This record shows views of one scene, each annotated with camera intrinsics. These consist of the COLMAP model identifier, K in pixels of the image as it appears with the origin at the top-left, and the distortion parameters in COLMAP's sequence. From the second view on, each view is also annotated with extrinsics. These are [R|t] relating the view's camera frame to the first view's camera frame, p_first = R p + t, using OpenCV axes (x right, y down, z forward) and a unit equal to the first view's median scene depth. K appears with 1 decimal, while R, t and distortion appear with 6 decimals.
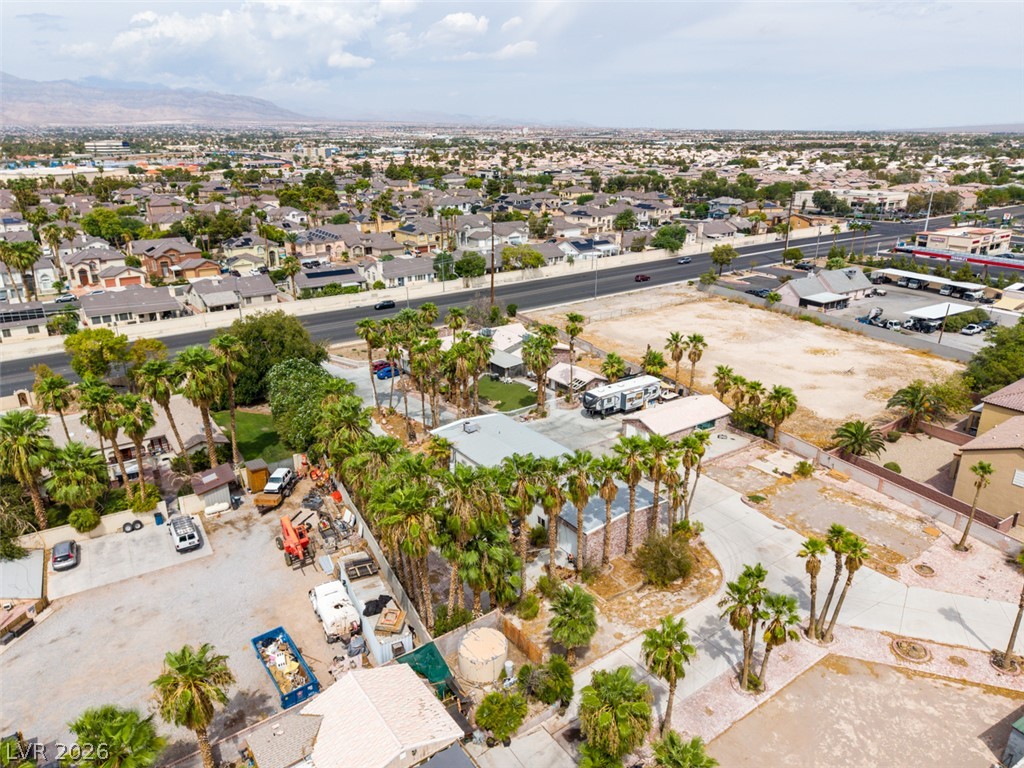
lens RADIAL K [[685.3, 0, 512.0], [0, 685.3, 384.0], [0, 0, 1]] dist [0.030907, -0.032412]
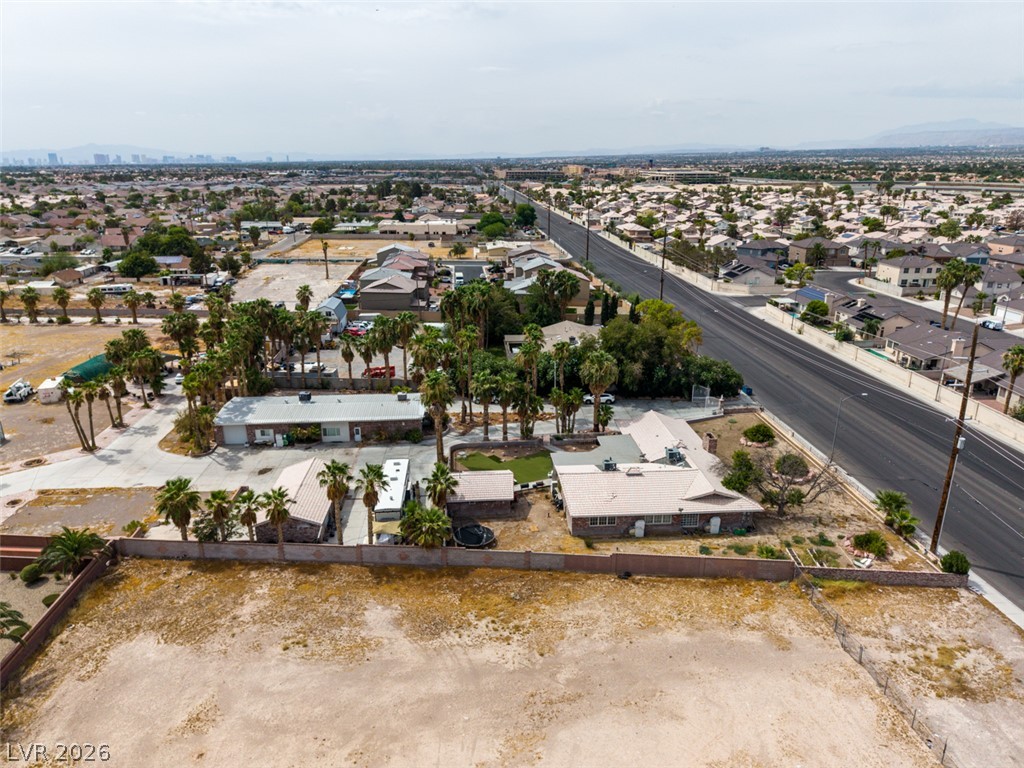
lens RADIAL K [[685.3, 0, 512.0], [0, 685.3, 384.0], [0, 0, 1]] dist [0.030907, -0.032412]
pose [[-0.525494, 0.270419, -0.806678, 0.323516], [-0.281980, 0.839198, 0.465010, -0.230388], [0.802710, 0.471827, -0.364741, 0.627167]]
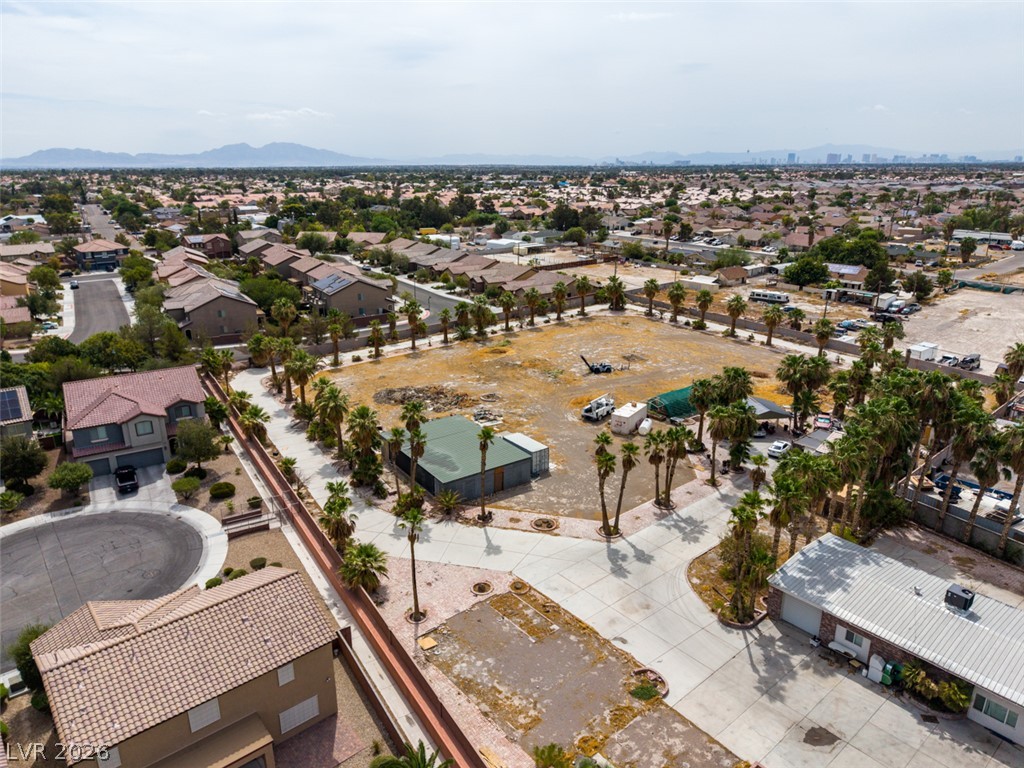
lens RADIAL K [[685.3, 0, 512.0], [0, 685.3, 384.0], [0, 0, 1]] dist [0.030907, -0.032412]
pose [[-0.996351, 0.030766, -0.079614, 0.185409], [-0.024463, 0.790706, 0.611707, -0.159428], [0.081771, 0.611422, -0.787068, 0.469920]]
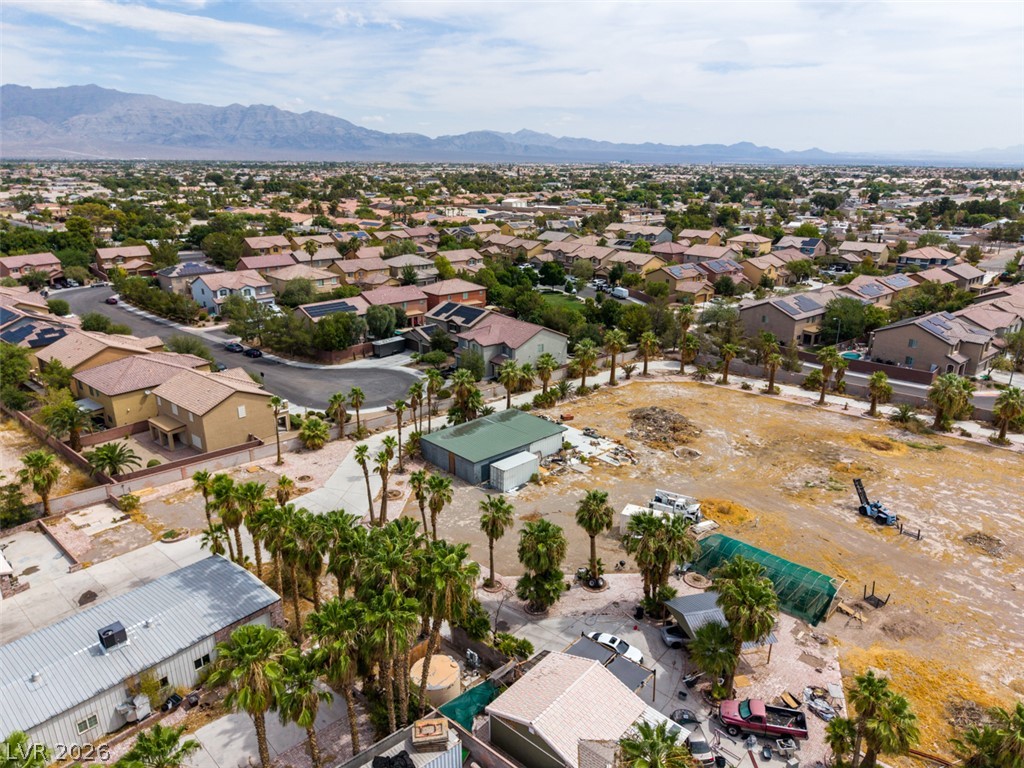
lens RADIAL K [[685.3, 0, 512.0], [0, 685.3, 384.0], [0, 0, 1]] dist [0.030907, -0.032412]
pose [[-0.224954, -0.298833, 0.927413, -0.212531], [0.328812, 0.872693, 0.360958, -0.076026], [-0.917212, 0.386143, -0.098056, 0.202814]]
